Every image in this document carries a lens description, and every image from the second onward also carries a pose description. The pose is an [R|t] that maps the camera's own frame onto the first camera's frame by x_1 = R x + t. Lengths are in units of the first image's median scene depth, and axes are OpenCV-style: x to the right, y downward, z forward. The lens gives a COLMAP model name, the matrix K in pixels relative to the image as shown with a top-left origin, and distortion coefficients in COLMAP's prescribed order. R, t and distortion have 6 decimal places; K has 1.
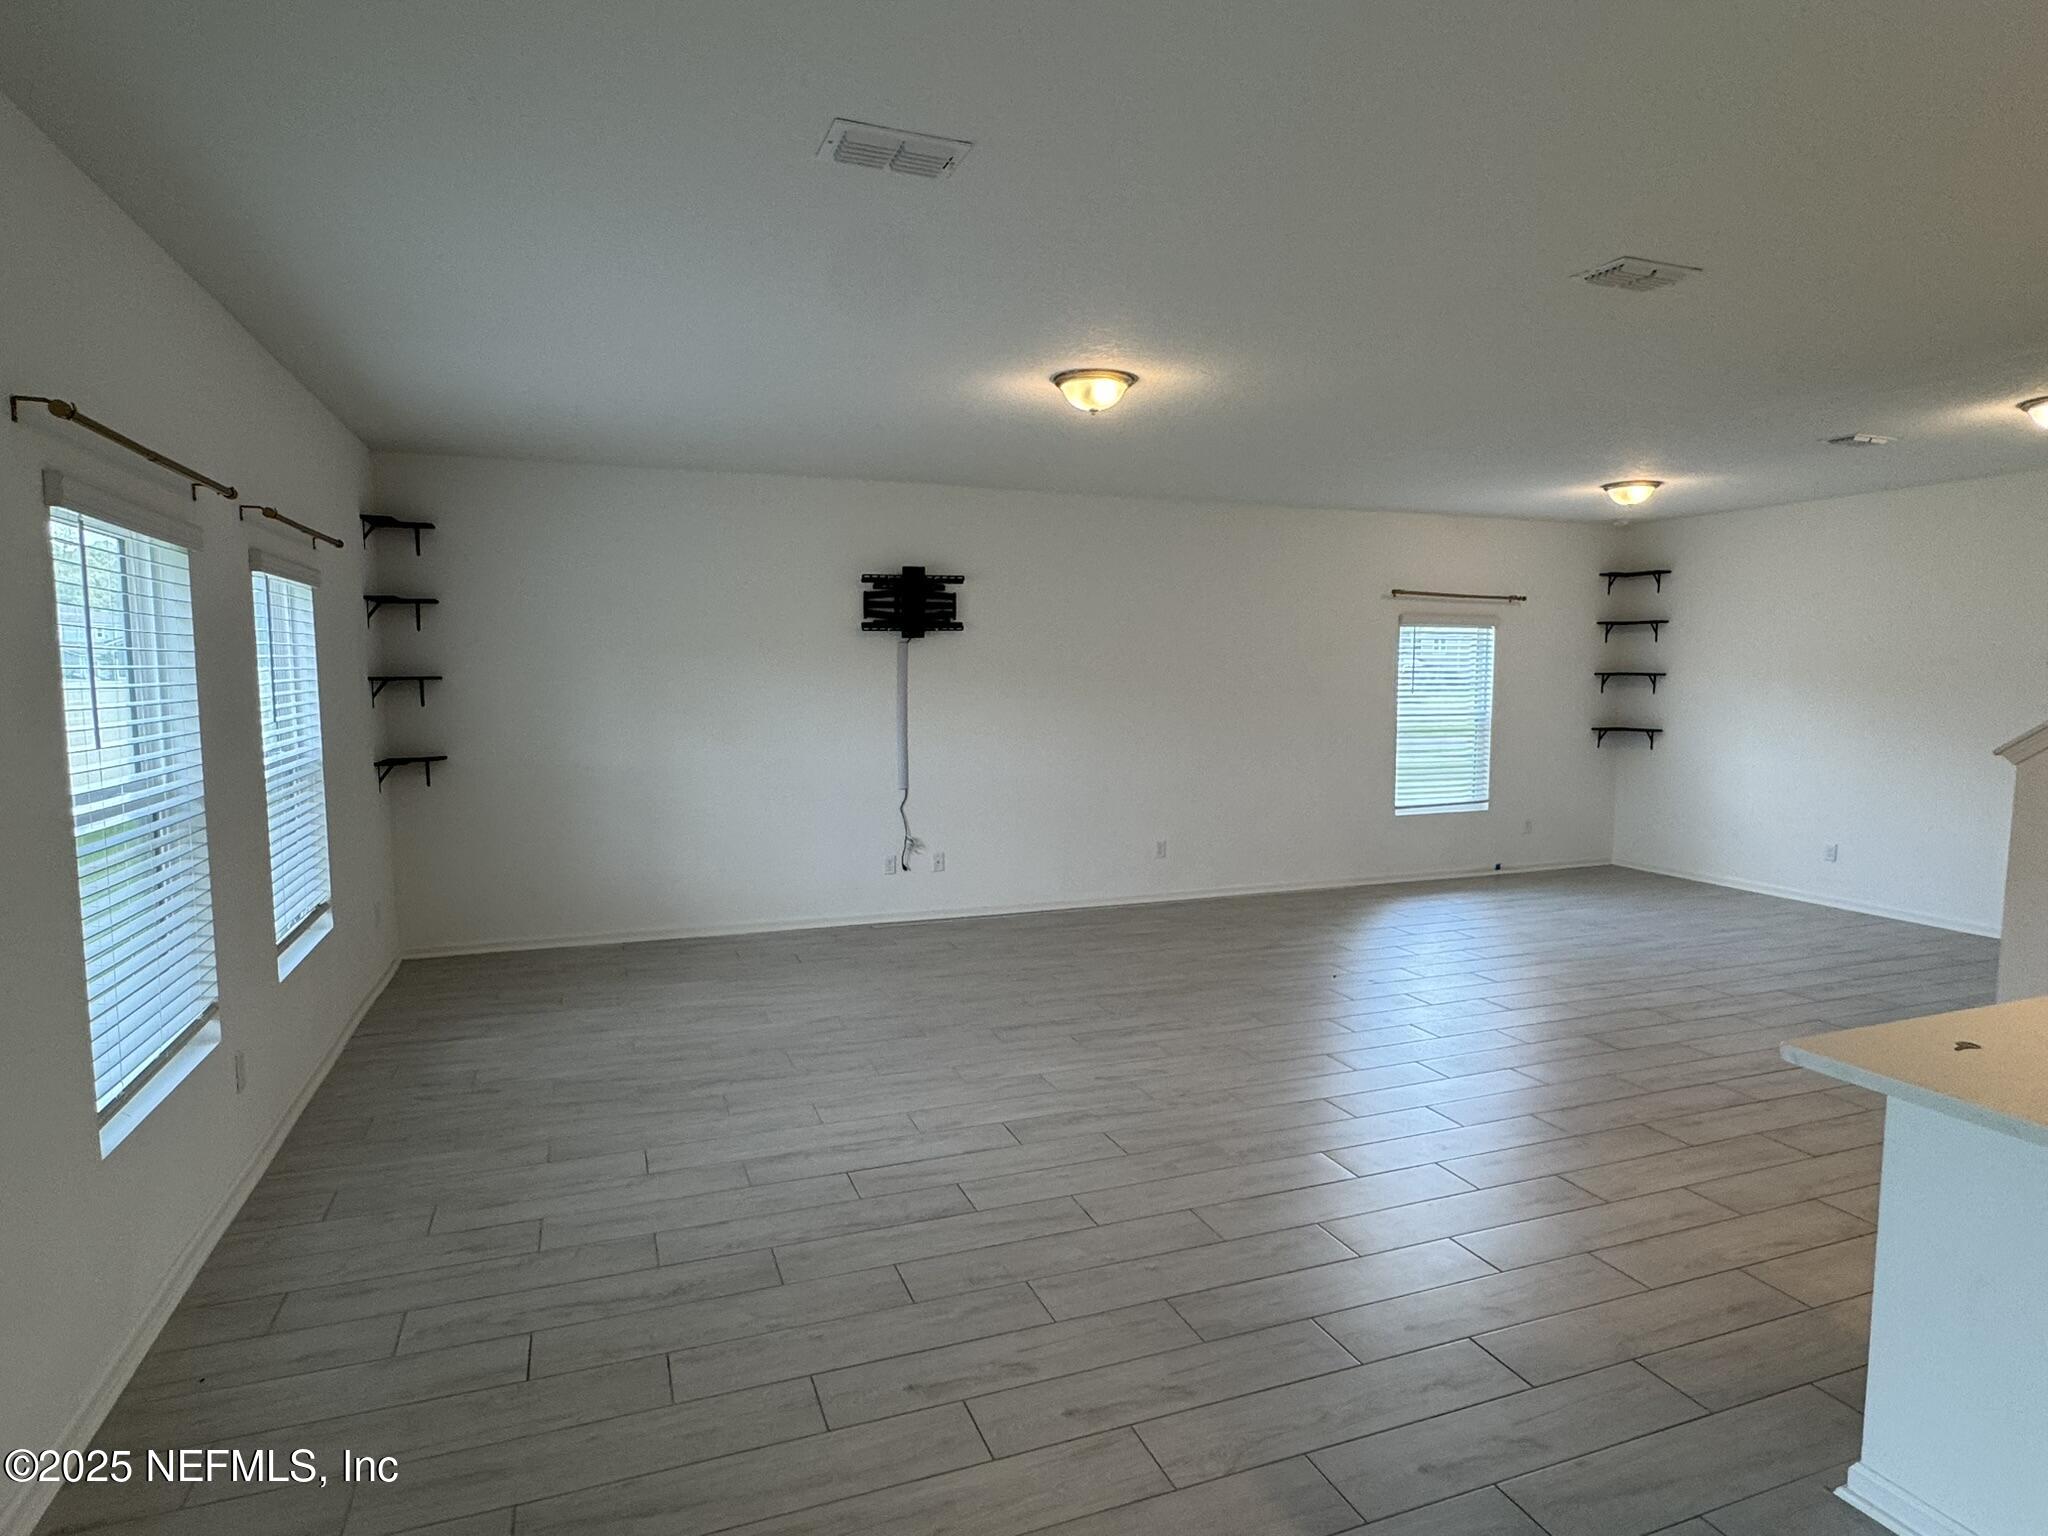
lens RADIAL K [[1130.8, 0, 1018.2], [0, 1130.8, 757.5], [0, 0, 1]] dist [-0.005750, 0.002432]
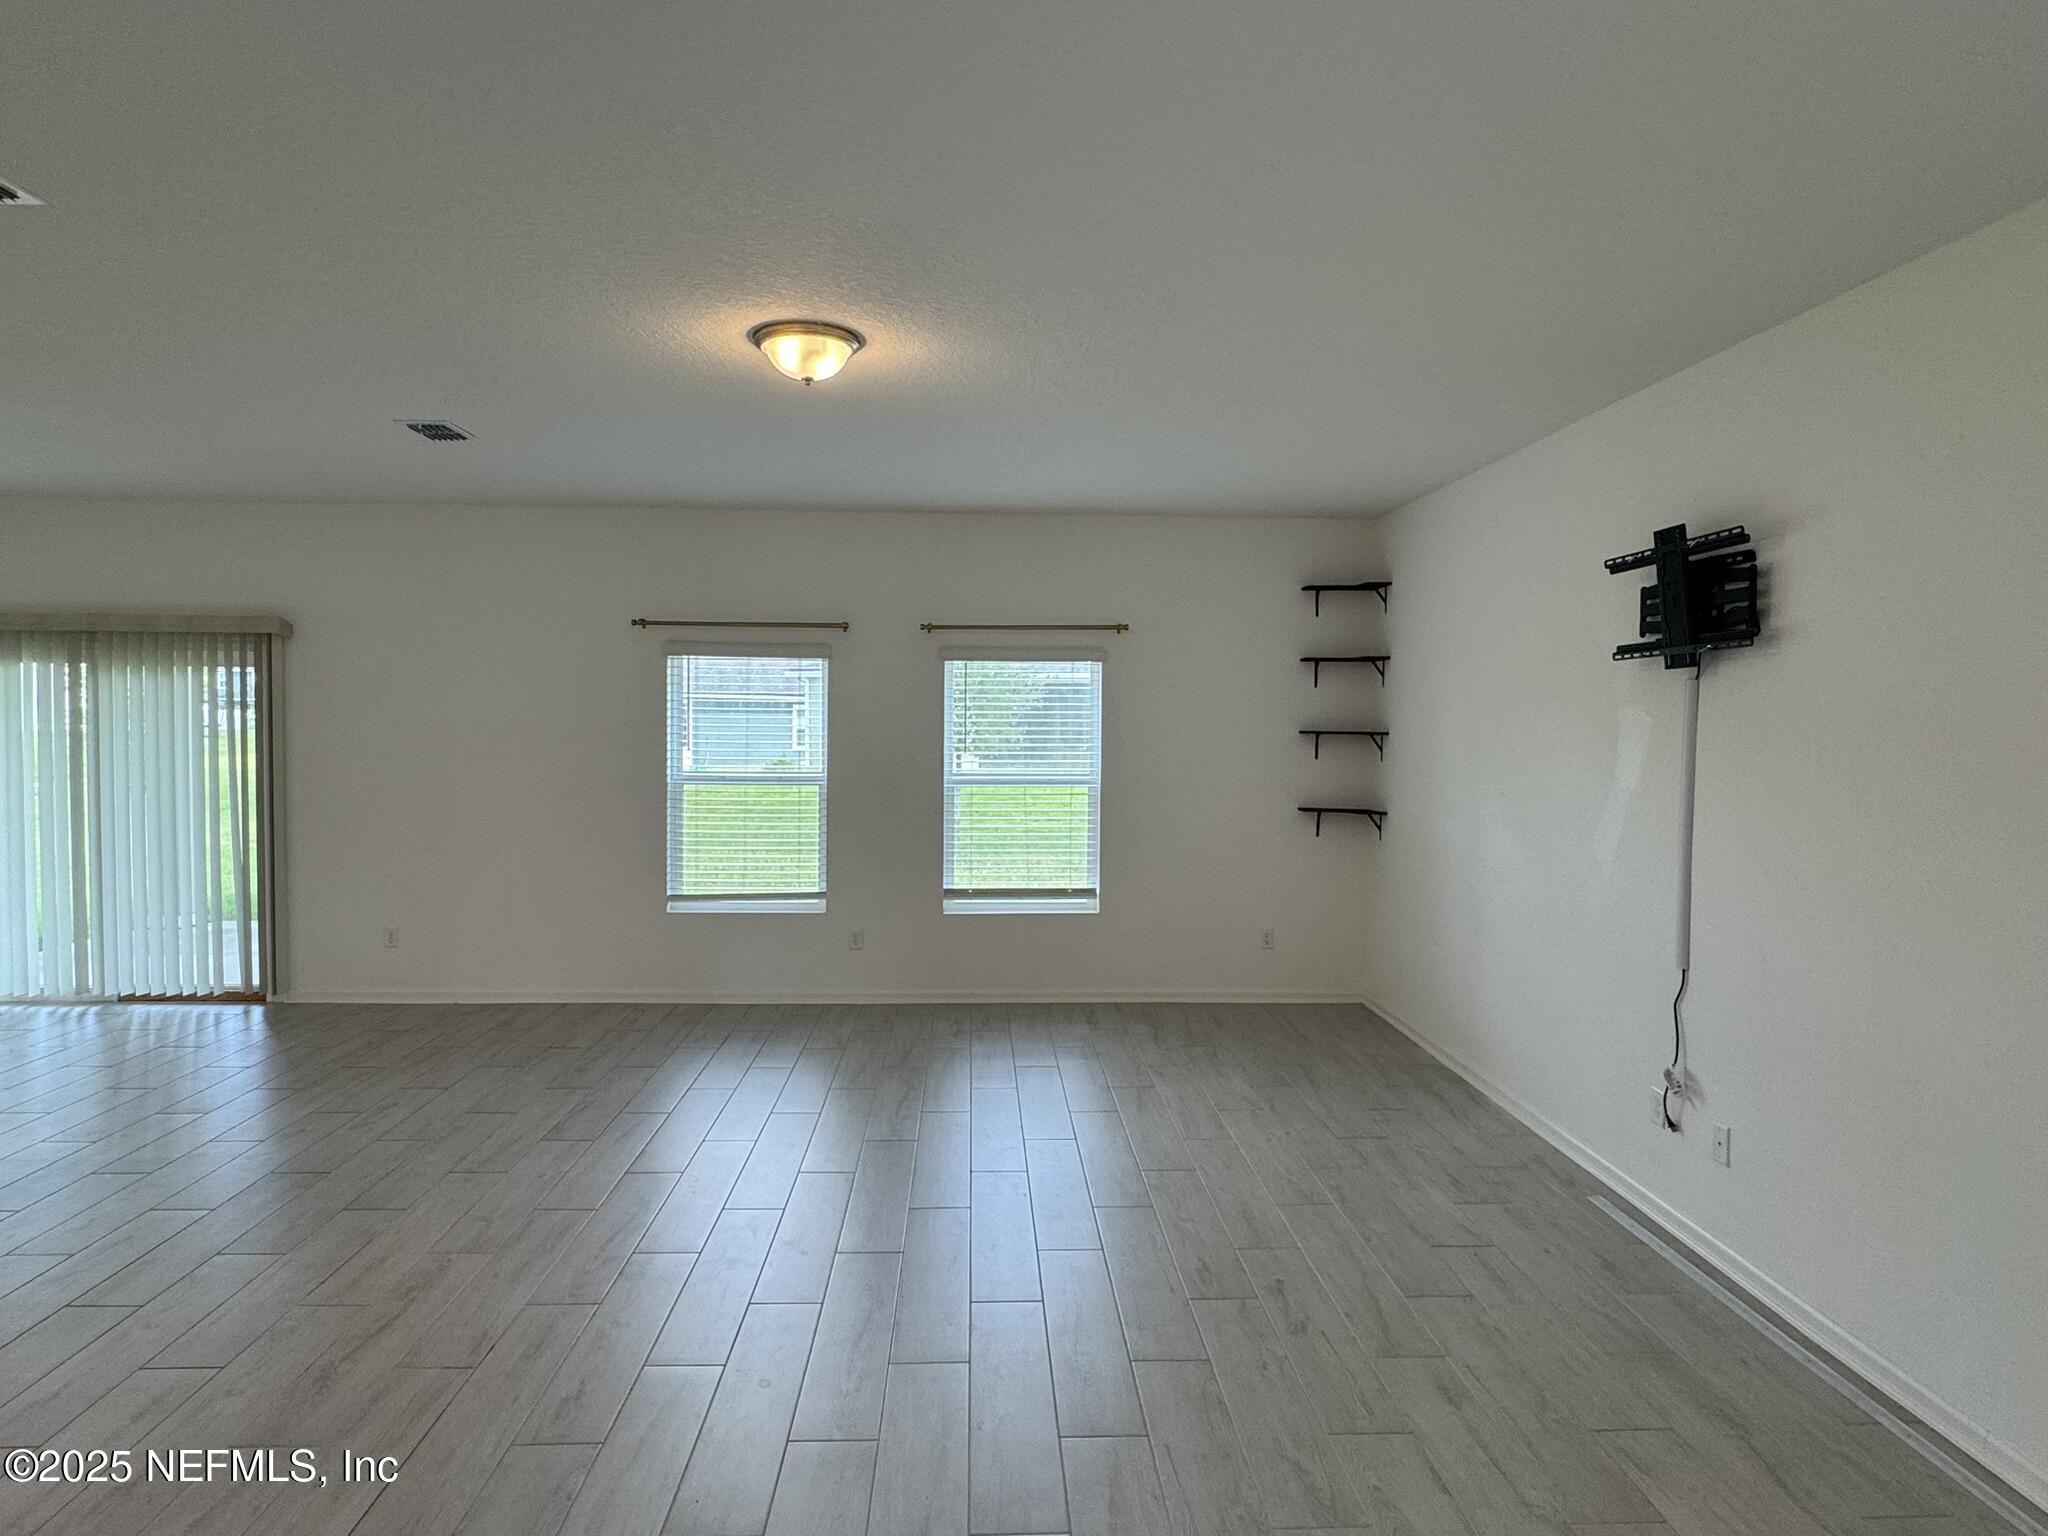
lens RADIAL K [[1130.8, 0, 1024.5], [0, 1130.8, 762.6], [0, 0, 1]] dist [-0.005750, 0.002432]
pose [[-0.308553, 0.033207, -0.950627, 0.533866], [-0.084908, 0.994439, 0.062297, -0.080384], [0.947410, 0.099938, -0.304018, 0.998706]]
